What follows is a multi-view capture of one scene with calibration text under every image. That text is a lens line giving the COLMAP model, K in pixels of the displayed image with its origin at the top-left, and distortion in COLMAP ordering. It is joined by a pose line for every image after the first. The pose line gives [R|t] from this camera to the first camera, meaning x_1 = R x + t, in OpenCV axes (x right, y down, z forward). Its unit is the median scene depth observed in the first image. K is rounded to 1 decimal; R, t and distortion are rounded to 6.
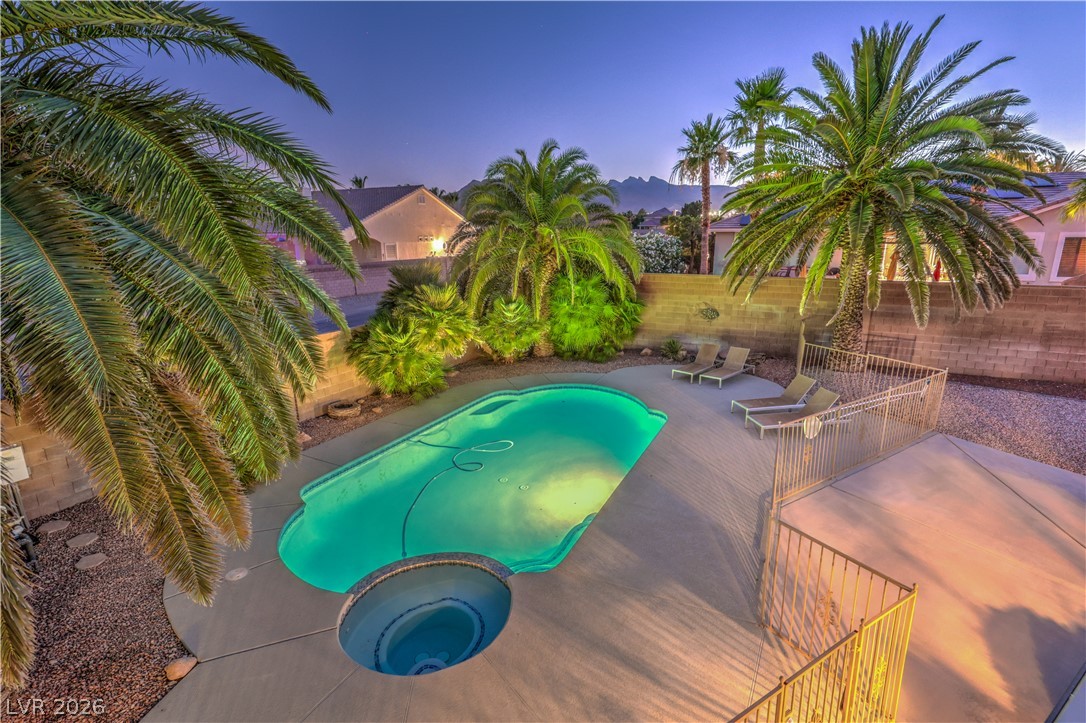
lens RADIAL K [[513.2, 0, 550.1], [0, 513.2, 358.7], [0, 0, 1]] dist [0.000902, -0.000338]
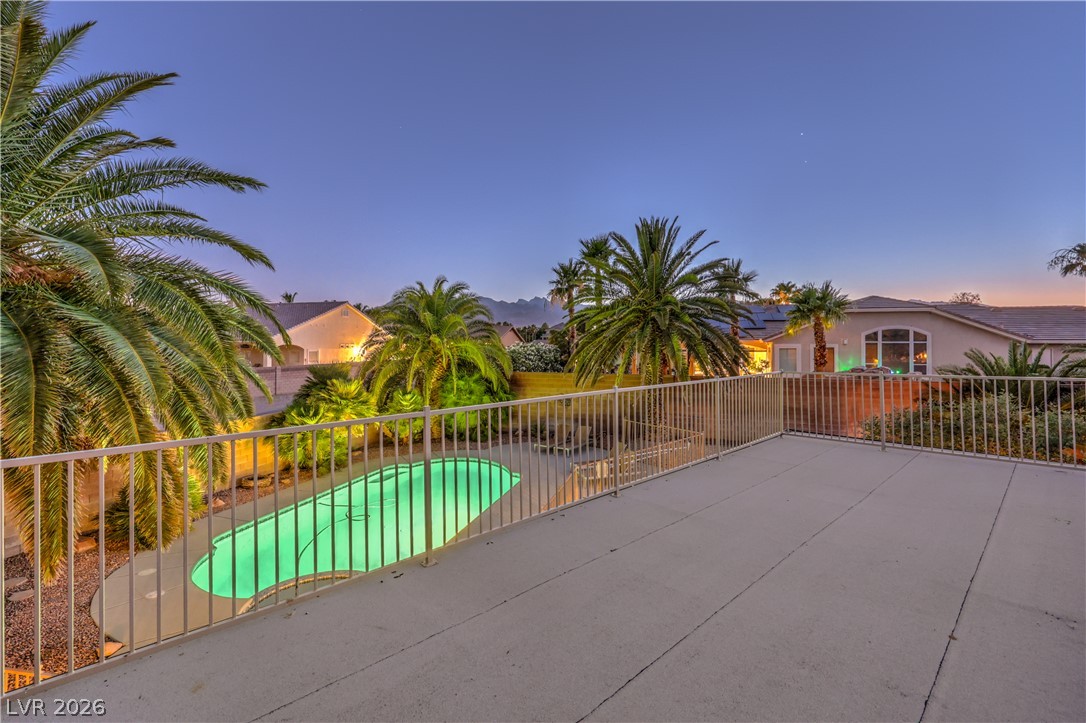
lens RADIAL K [[456.7, 0, 543.8], [0, 456.7, 340.5], [0, 0, 1]] dist [0.002443, 0.000946]
pose [[0.985599, 0.008445, 0.168891, 0.066143], [0.032753, 0.970306, -0.239653, 0.045922], [-0.165899, 0.241734, 0.956056, -0.180346]]
